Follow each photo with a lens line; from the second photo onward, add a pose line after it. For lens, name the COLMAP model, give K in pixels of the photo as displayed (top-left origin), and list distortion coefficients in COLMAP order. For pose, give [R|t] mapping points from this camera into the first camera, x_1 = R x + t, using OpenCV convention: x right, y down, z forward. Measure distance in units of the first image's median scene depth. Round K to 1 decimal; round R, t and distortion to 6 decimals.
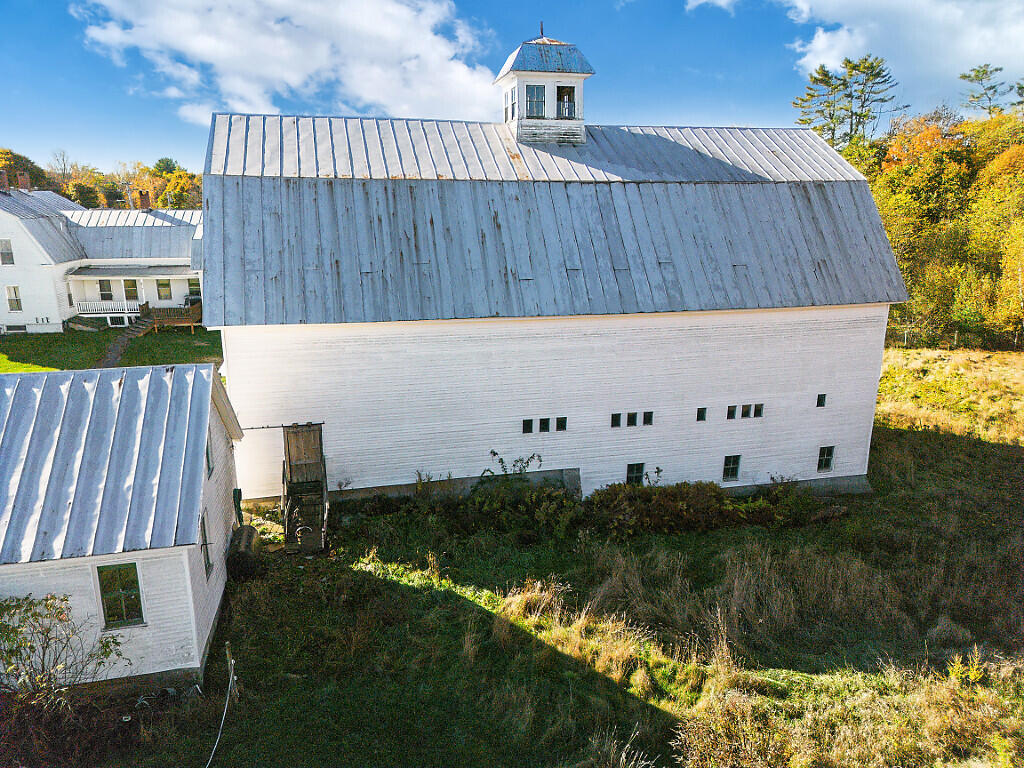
lens RADIAL K [[713.3, 0, 512.0], [0, 713.3, 384.0], [0, 0, 1]] dist [0.081882, -0.075790]
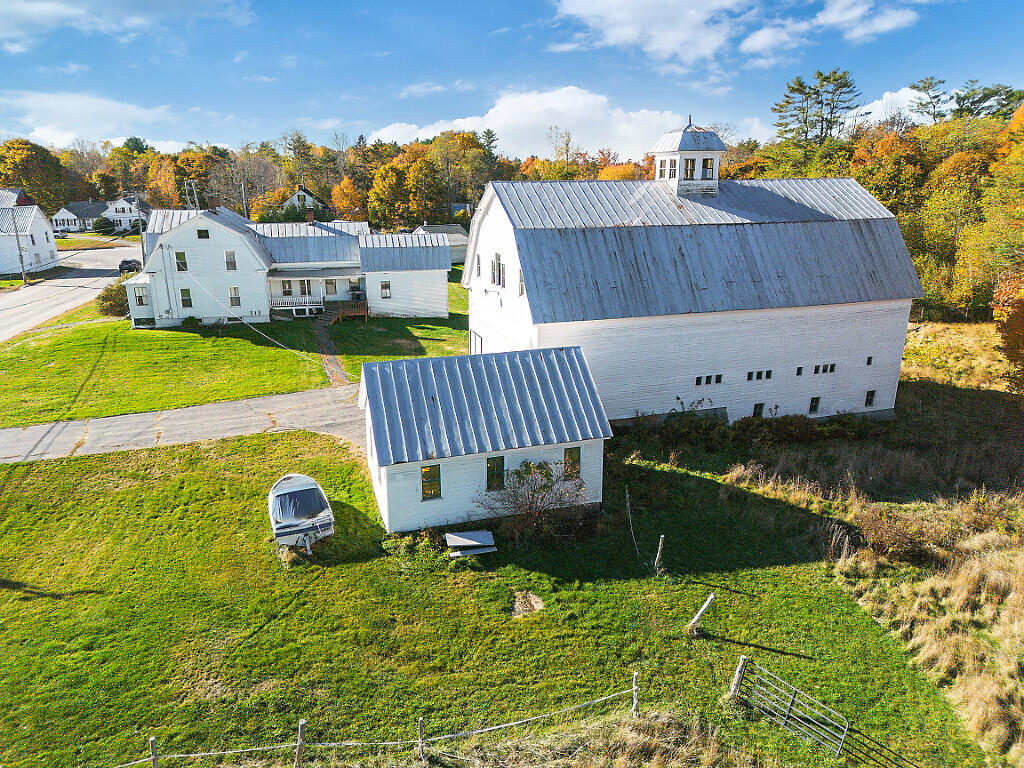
lens RADIAL K [[713.3, 0, 512.0], [0, 713.3, 384.0], [0, 0, 1]] dist [0.081882, -0.075790]
pose [[0.996849, -0.022718, 0.076003, -0.480926], [0.019845, 0.999068, 0.038344, -0.002836], [-0.076804, -0.036715, 0.996370, -0.523119]]
